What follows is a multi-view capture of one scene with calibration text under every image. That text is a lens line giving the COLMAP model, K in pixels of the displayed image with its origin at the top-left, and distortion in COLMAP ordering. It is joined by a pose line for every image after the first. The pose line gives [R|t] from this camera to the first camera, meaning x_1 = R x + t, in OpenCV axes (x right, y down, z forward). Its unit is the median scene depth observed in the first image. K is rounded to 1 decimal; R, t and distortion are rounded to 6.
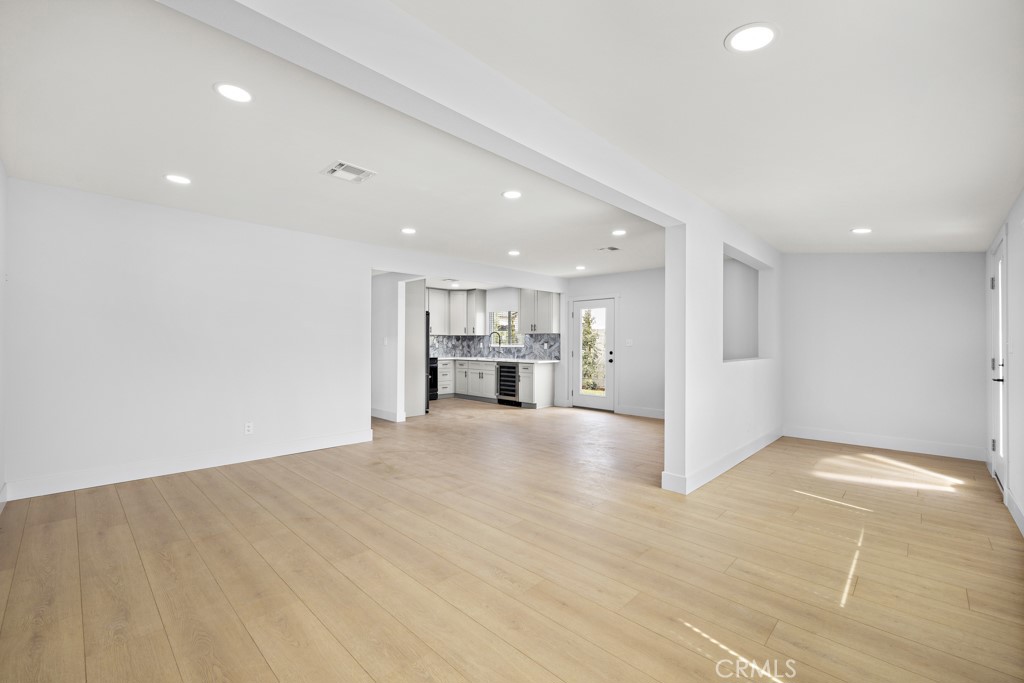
lens RADIAL K [[428.9, 0, 512.0], [0, 428.9, 341.5], [0, 0, 1]] dist [0.000191, 0.000015]
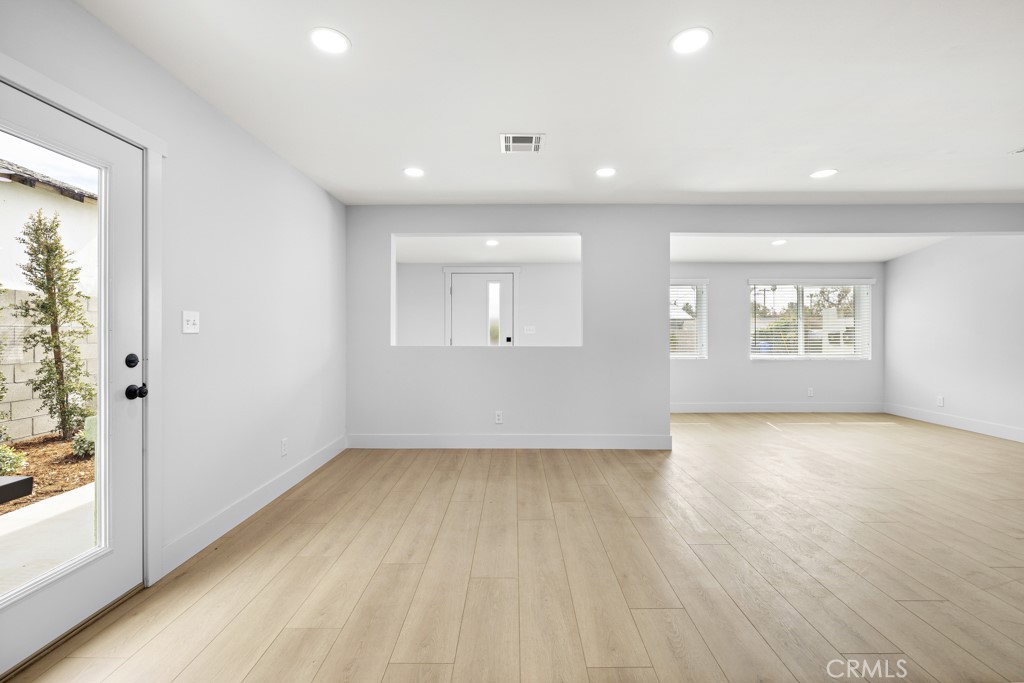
lens RADIAL K [[448.1, 0, 512.0], [0, 448.1, 341.5], [0, 0, 1]] dist [-0.000634, -0.000188]
pose [[-0.679443, -0.022895, 0.733371, -0.096479], [-0.011625, 0.999724, 0.020440, 0.006004], [-0.733637, 0.005362, -0.679521, 0.860163]]
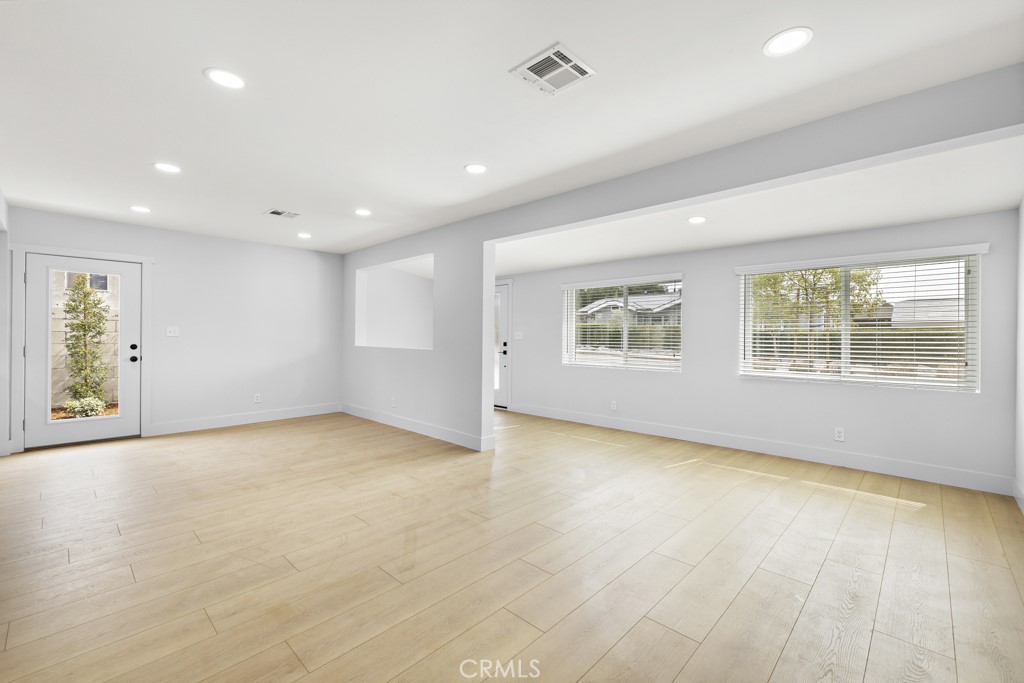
lens RADIAL K [[428.9, 0, 512.0], [0, 428.9, 341.5], [0, 0, 1]] dist [0.000191, 0.000015]
pose [[0.009326, -0.018320, 0.999789, -0.349494], [-0.010387, 0.999776, 0.018417, 0.000422], [-0.999903, -0.010556, 0.009134, 0.357645]]
